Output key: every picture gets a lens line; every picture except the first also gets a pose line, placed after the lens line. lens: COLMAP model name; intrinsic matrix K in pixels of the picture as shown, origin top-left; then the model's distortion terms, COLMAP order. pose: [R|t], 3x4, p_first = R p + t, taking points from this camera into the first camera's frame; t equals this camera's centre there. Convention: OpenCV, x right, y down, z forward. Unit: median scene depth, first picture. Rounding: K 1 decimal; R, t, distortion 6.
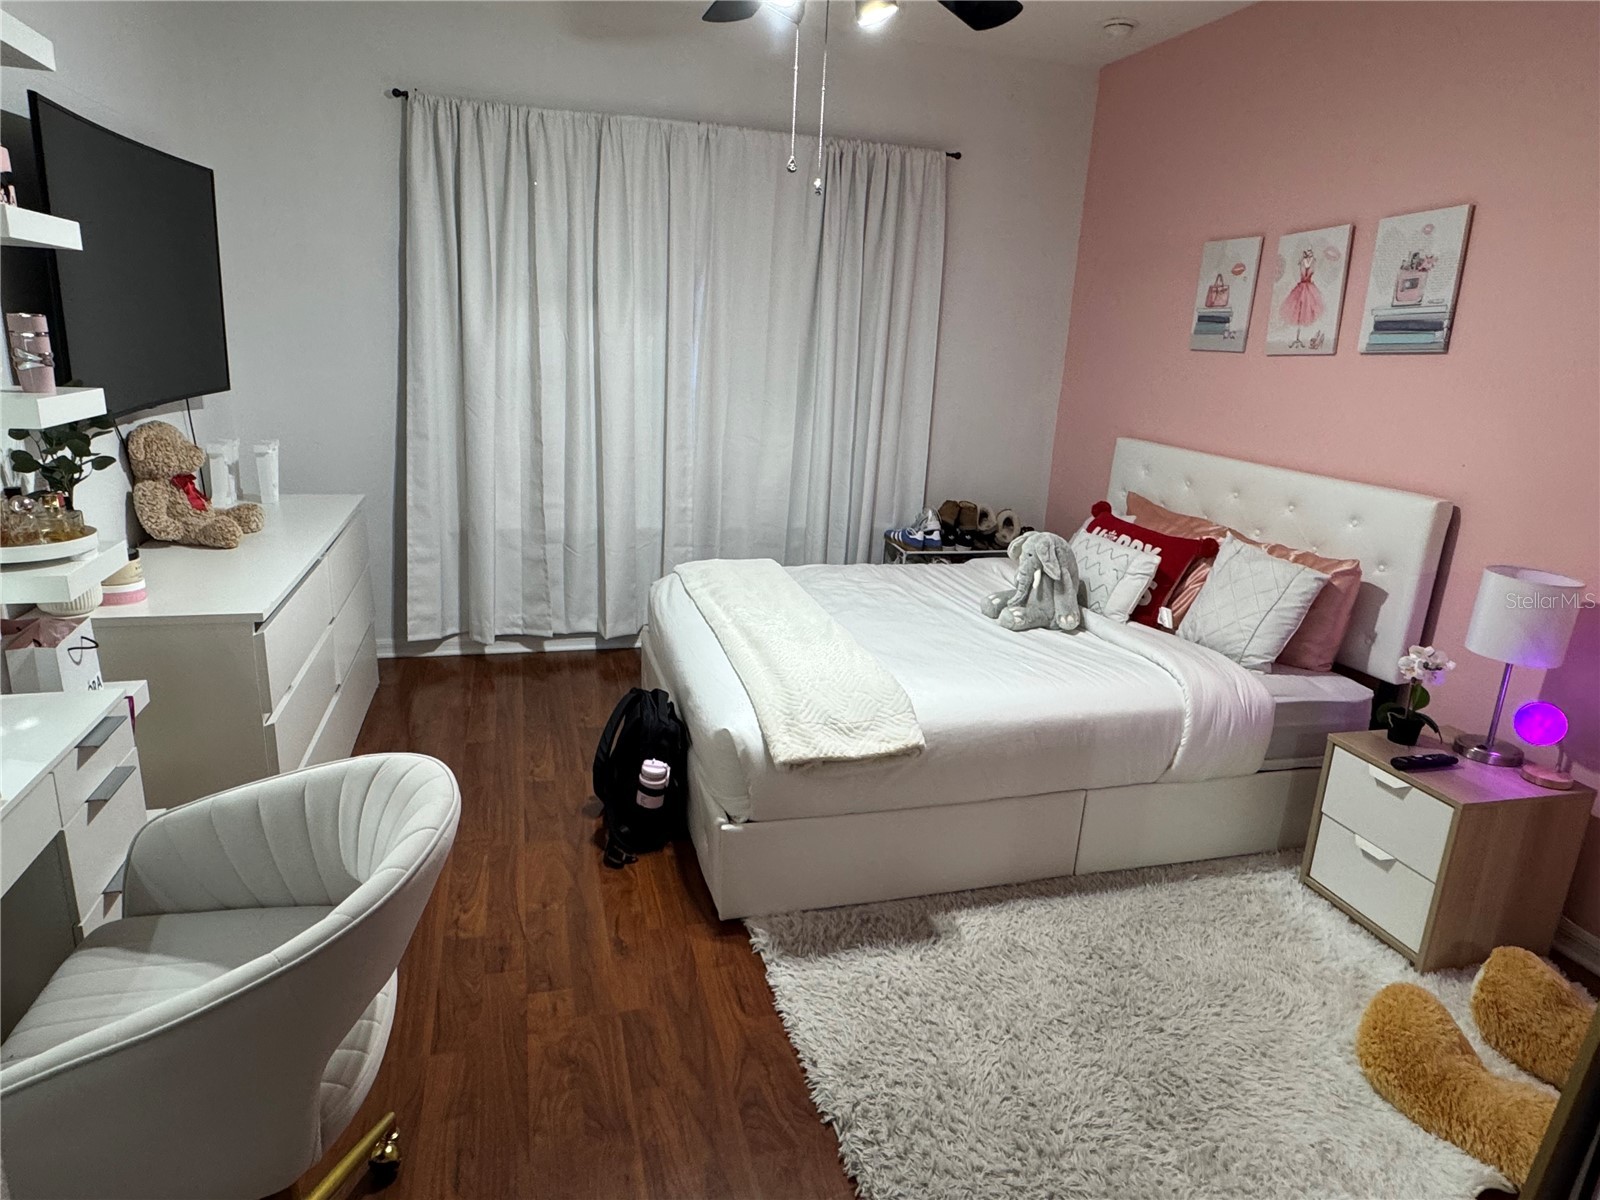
lens RADIAL K [[948.5, 0, 801.1], [0, 948.5, 604.9], [0, 0, 1]] dist [-0.007267, 0.003321]
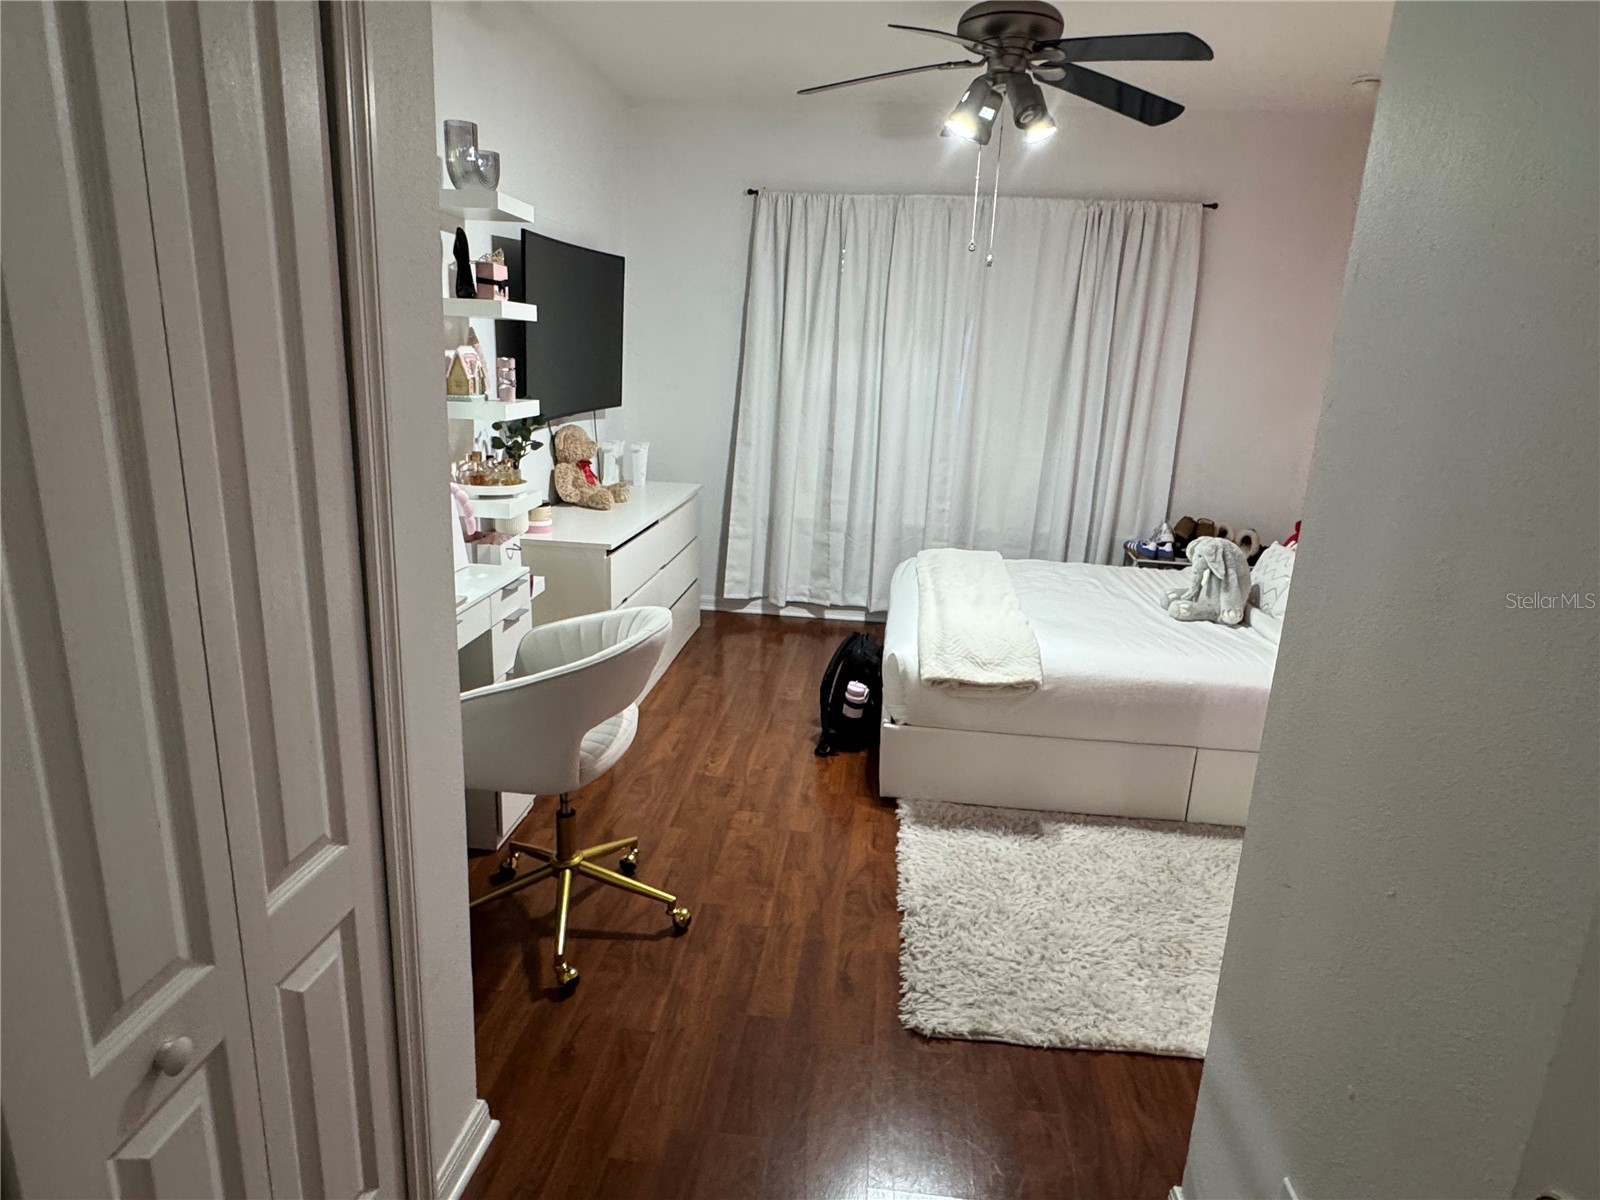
lens RADIAL K [[948.5, 0, 796.9], [0, 948.5, 599.5], [0, 0, 1]] dist [-0.007267, 0.003321]
pose [[0.925314, 0.087237, -0.369030, 0.241401], [-0.100145, 0.994845, -0.015928, 0.074454], [0.365739, 0.051695, 0.929281, -0.273368]]
